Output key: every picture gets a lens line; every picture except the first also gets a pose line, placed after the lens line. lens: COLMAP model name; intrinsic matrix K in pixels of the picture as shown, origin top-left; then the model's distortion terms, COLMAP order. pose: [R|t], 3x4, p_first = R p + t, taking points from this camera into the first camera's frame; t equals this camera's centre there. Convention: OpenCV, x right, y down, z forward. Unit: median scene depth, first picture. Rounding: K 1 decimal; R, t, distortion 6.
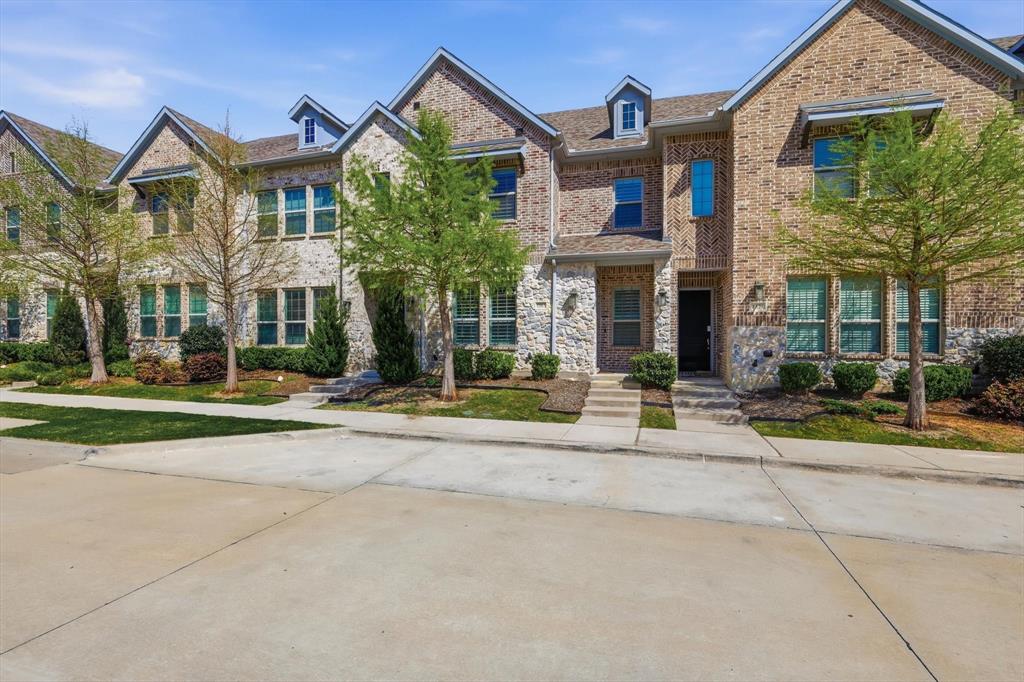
lens RADIAL K [[455.9, 0, 513.0], [0, 455.9, 341.0], [0, 0, 1]] dist [-0.003236, -0.000030]
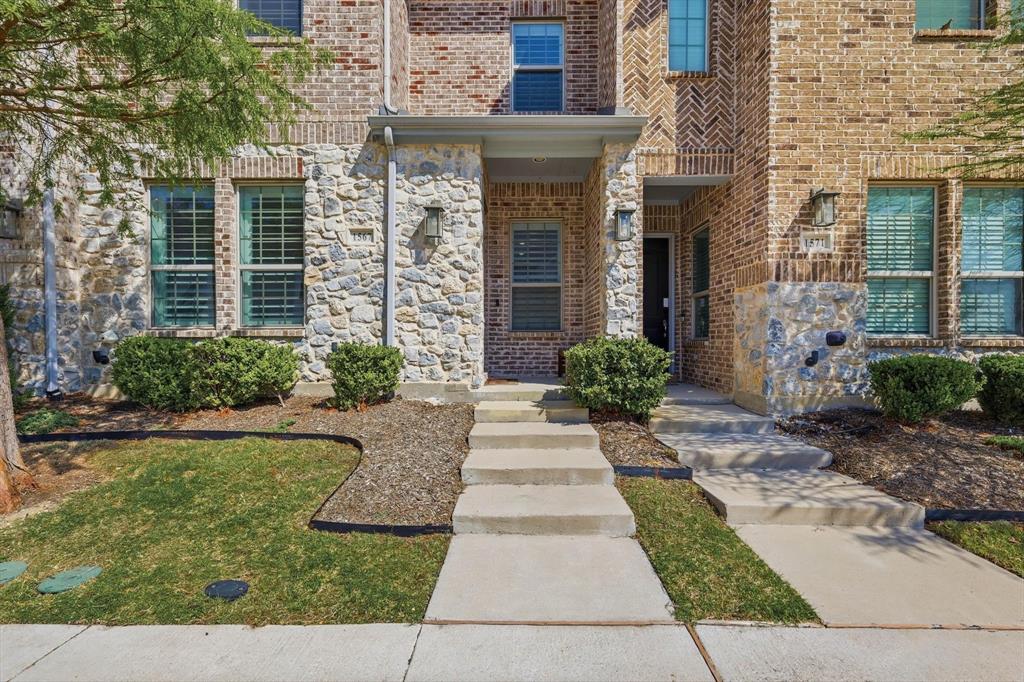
lens RADIAL K [[455.9, 0, 513.7], [0, 455.9, 341.6], [0, 0, 1]] dist [-0.003236, -0.000030]
pose [[0.960790, -0.004322, 0.277244, 0.082436], [0.003730, 0.999989, 0.002664, 0.024620], [-0.277252, -0.001525, 0.960796, 0.545740]]
